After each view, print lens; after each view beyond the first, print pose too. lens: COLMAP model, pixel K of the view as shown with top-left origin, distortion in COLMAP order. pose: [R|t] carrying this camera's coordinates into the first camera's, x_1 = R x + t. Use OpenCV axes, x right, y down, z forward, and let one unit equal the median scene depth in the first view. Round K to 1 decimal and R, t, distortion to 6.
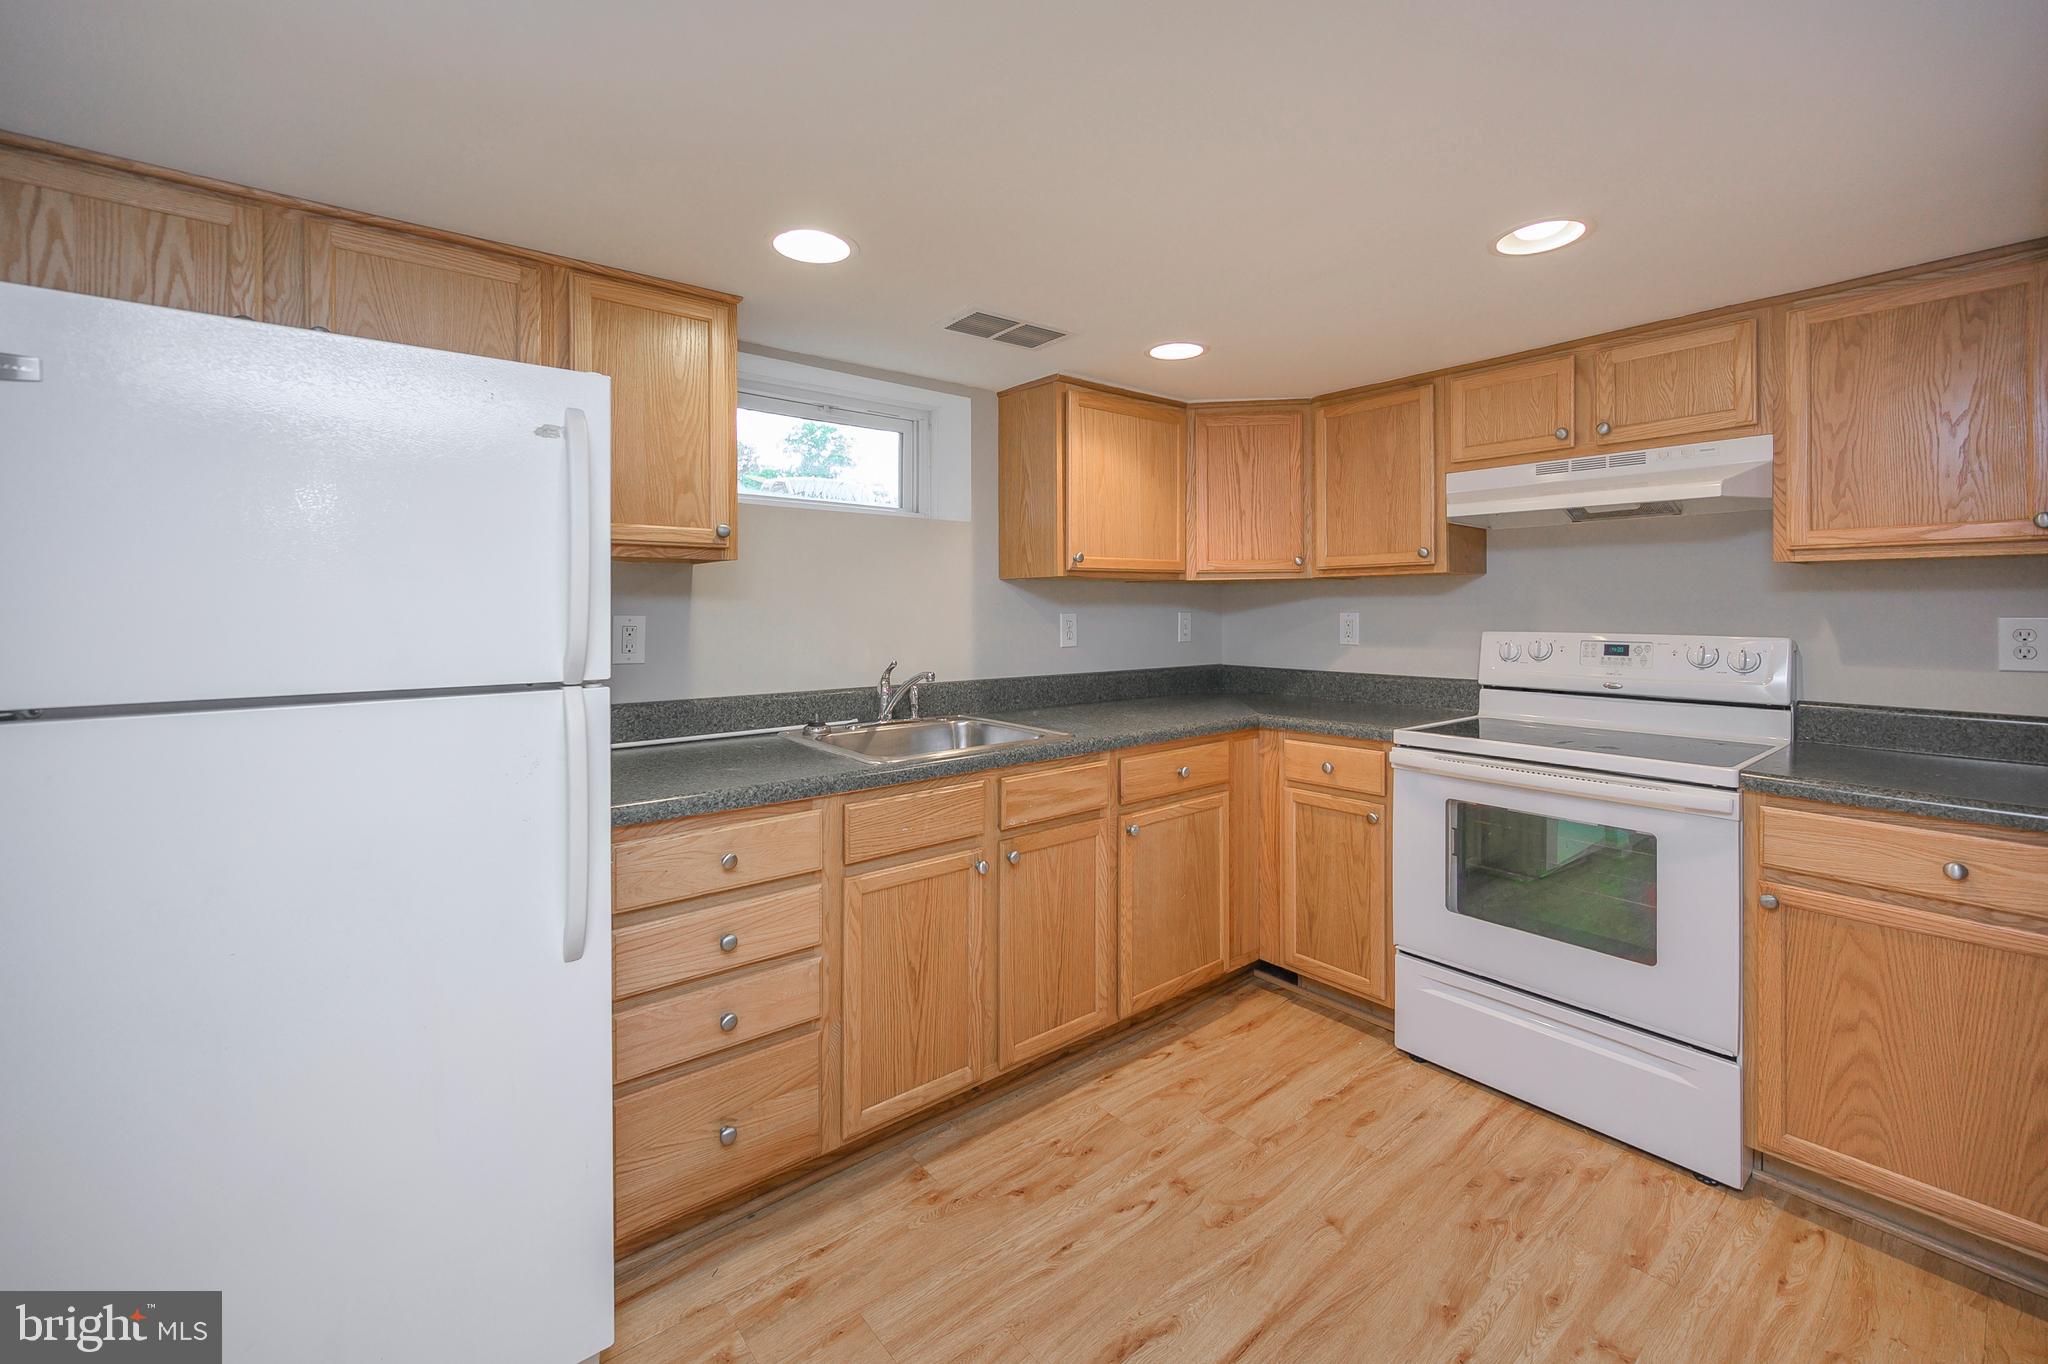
lens RADIAL K [[838.4, 0, 1021.8], [0, 838.4, 607.3], [0, 0, 1]] dist [0.000759, -0.000031]
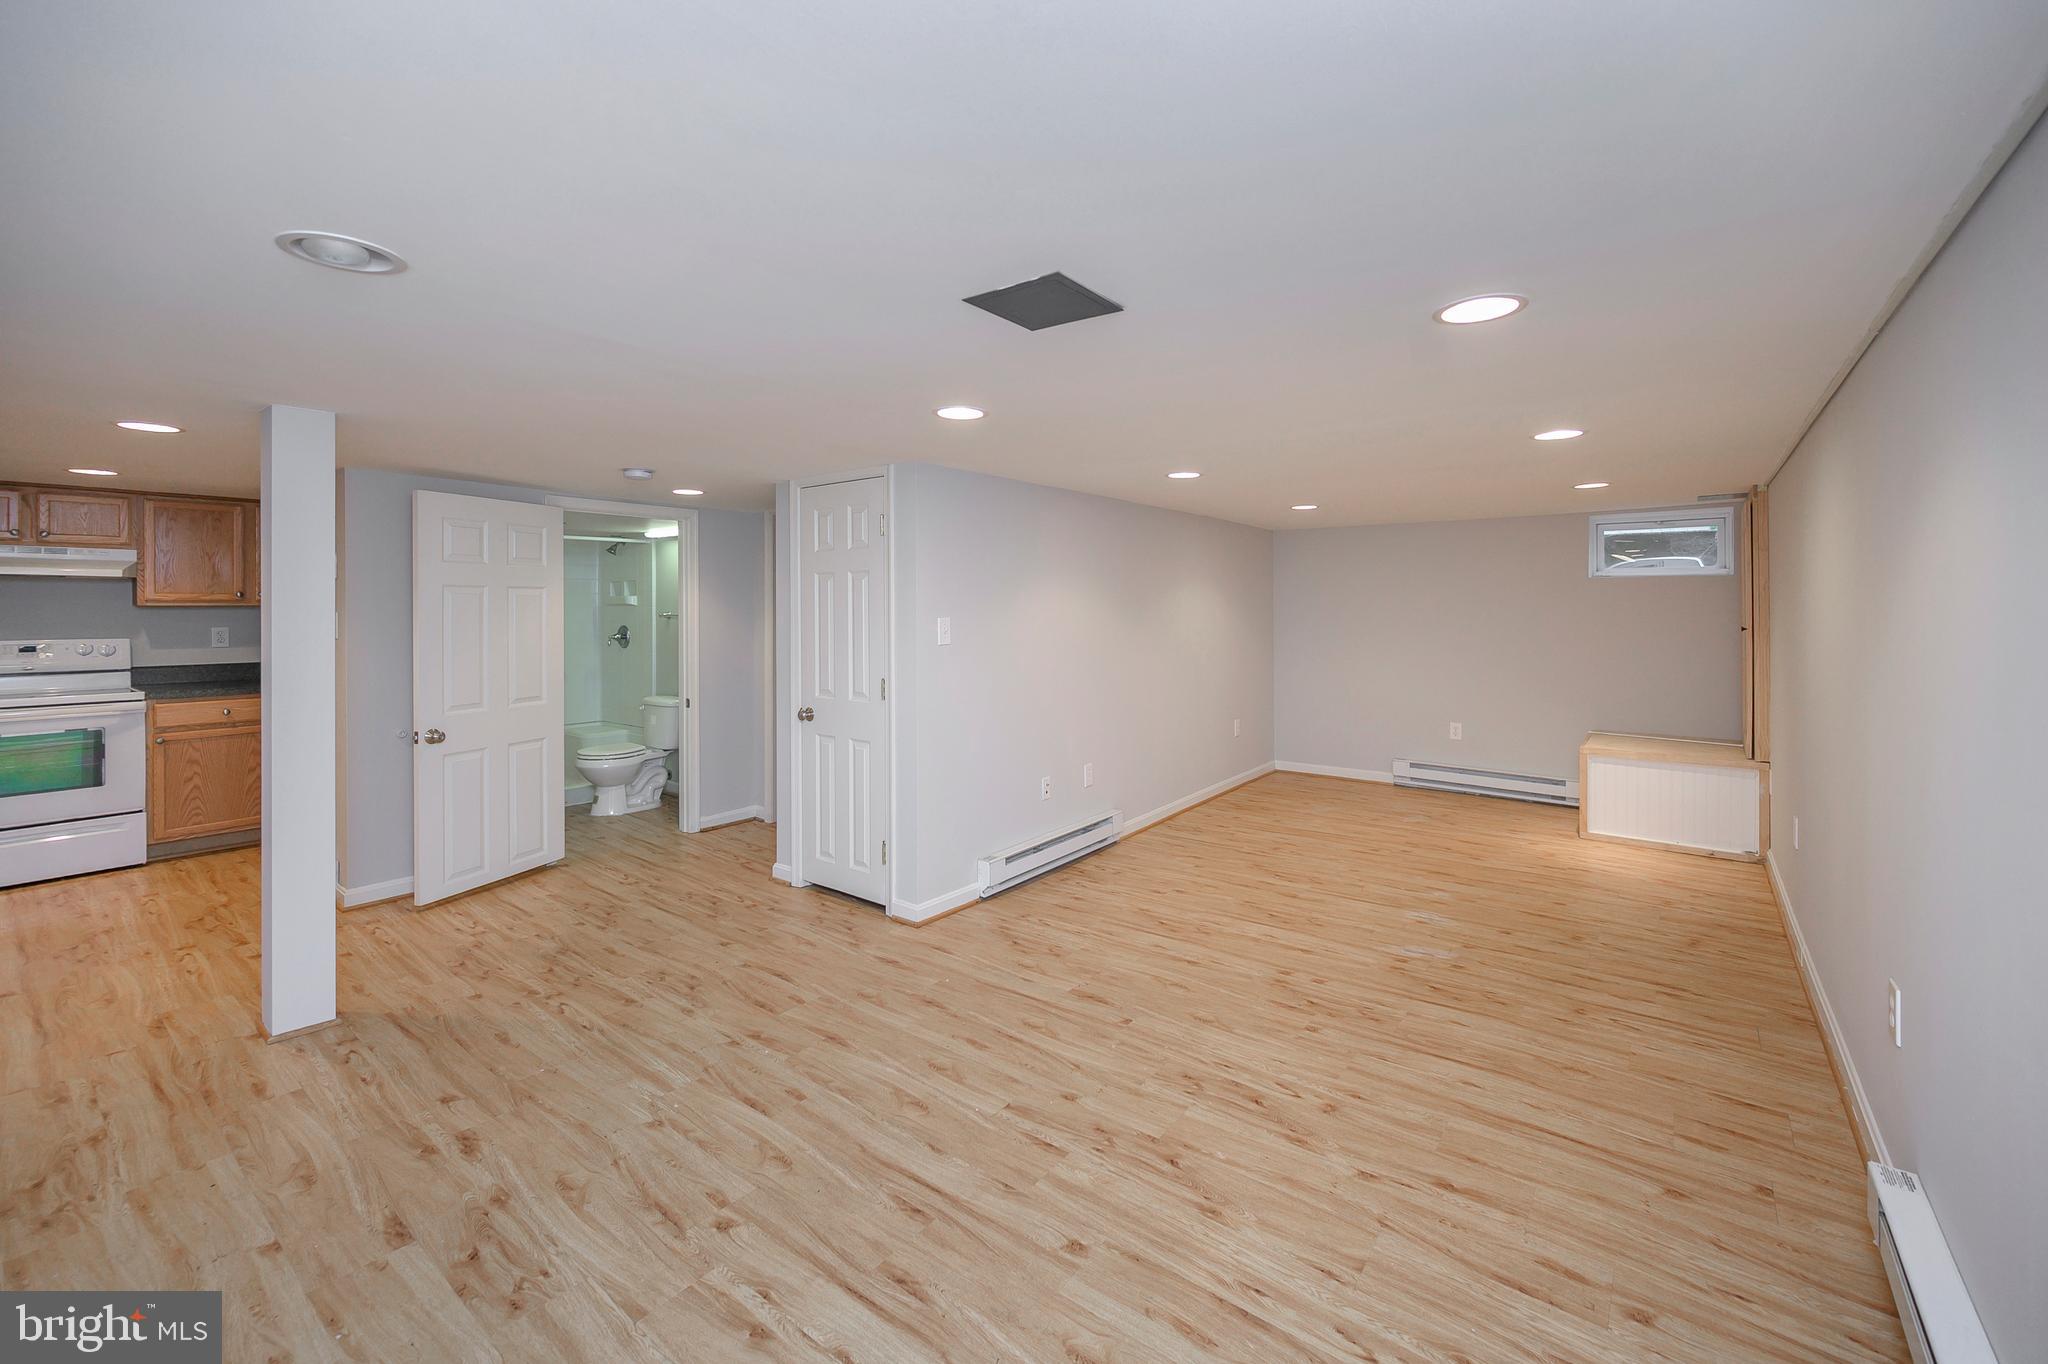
lens RADIAL K [[843.0, 0, 1027.7], [0, 843.0, 606.0], [0, 0, 1]] dist [0.000026, 0.000241]
pose [[-0.223952, 0.002265, 0.974597, -1.771361], [0.003912, 0.999991, -0.001426, -0.036160], [-0.974592, 0.003493, -0.223959, -0.803172]]
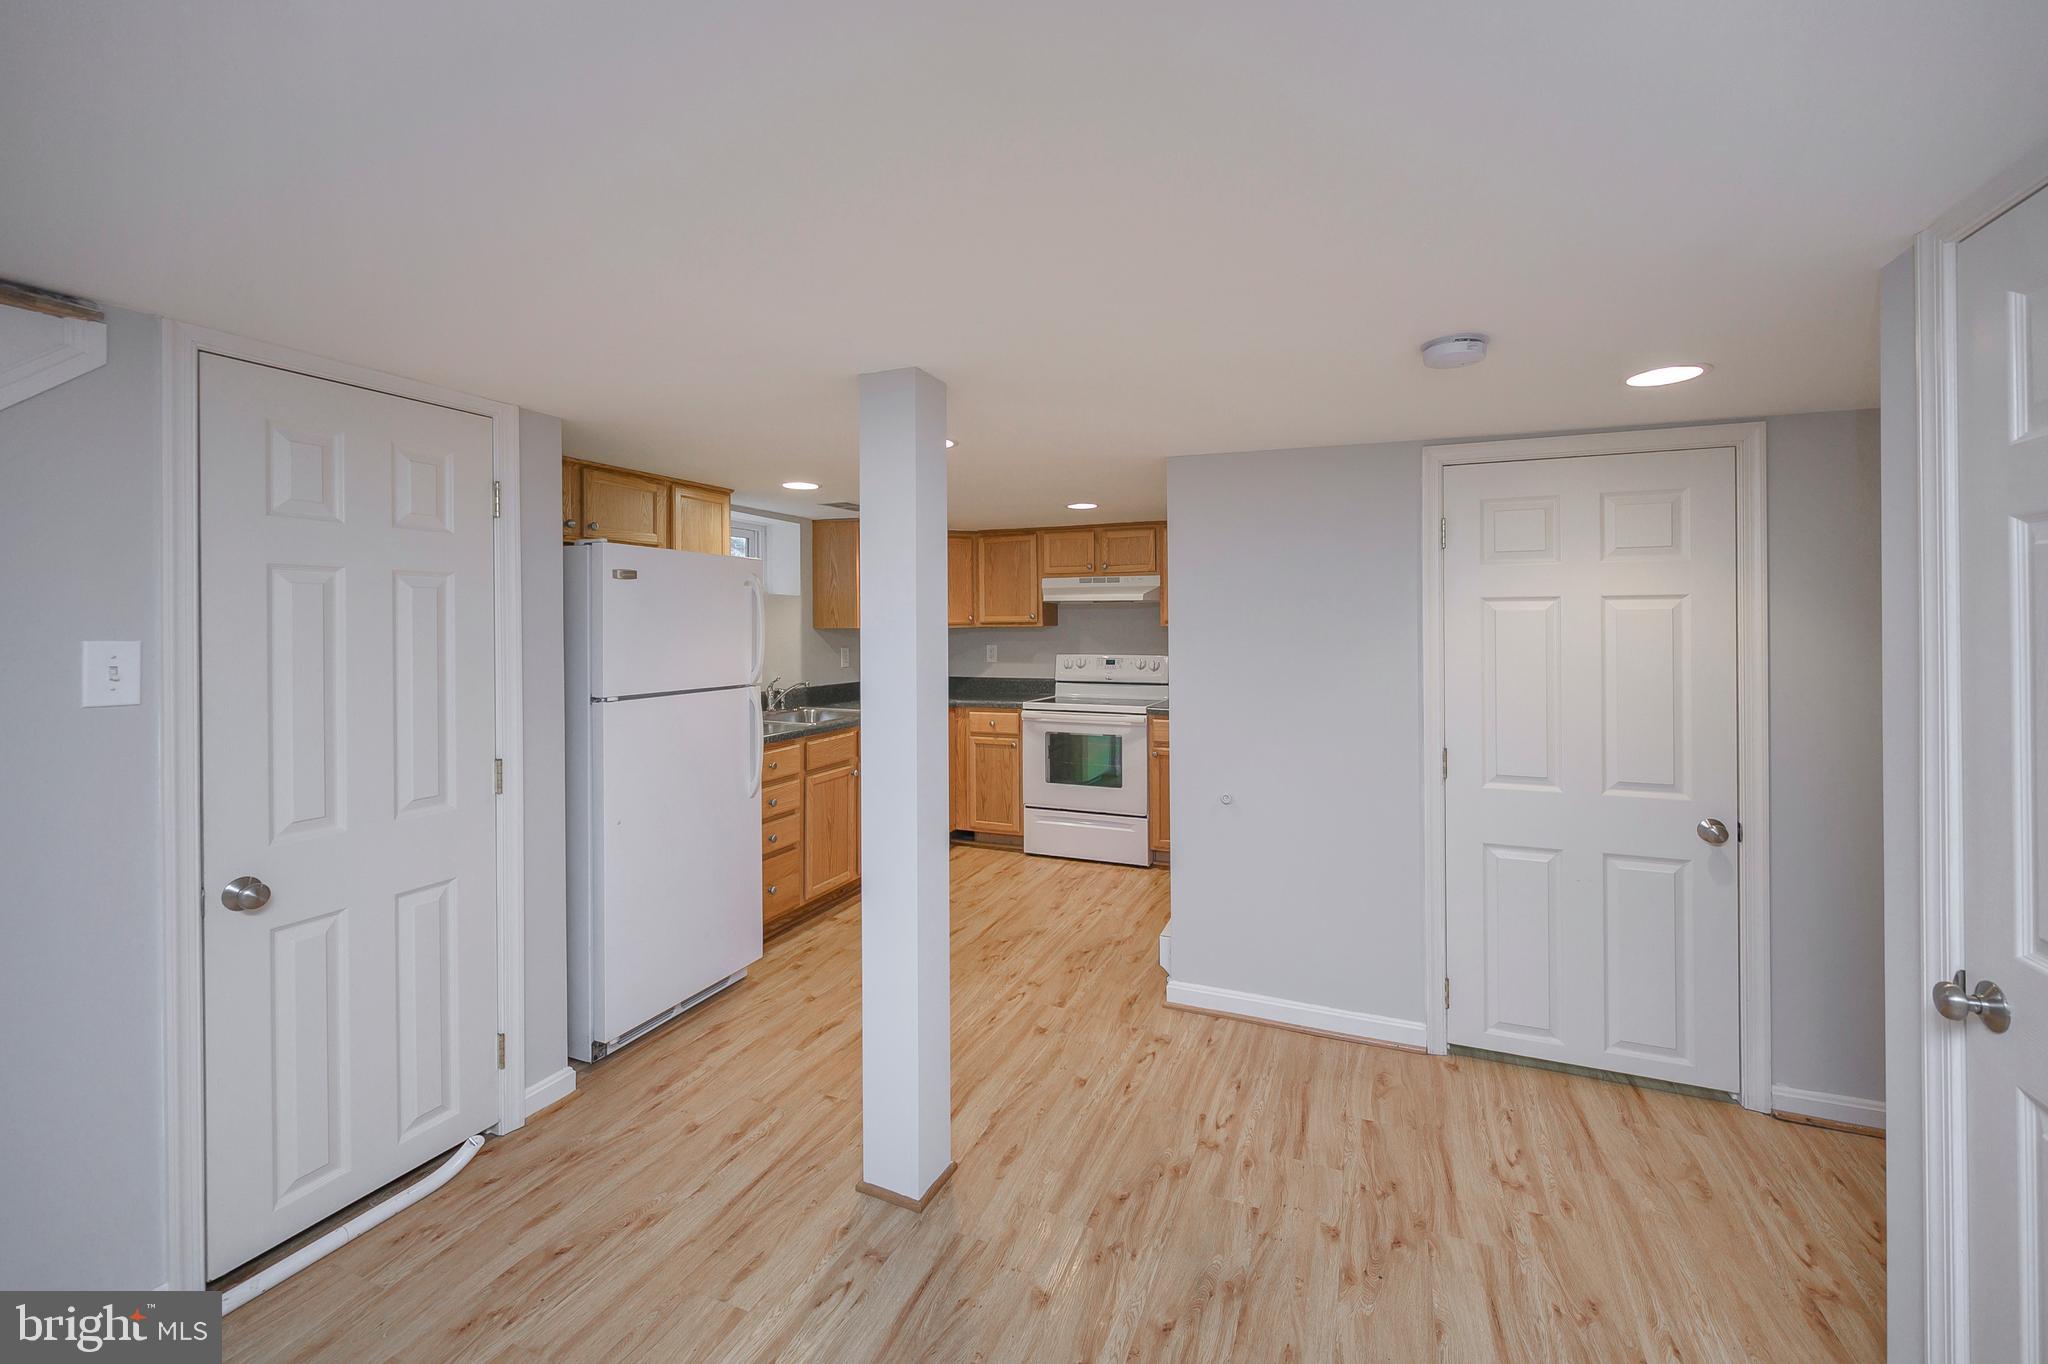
lens RADIAL K [[830.5, 0, 1024.9], [0, 830.5, 629.8], [0, 0, 1]] dist [0.000711, -0.000003]
pose [[0.879228, -0.003875, 0.476385, -0.602269], [0.002740, 0.999992, 0.003078, -0.047358], [-0.476393, -0.001401, 0.879232, -0.925080]]
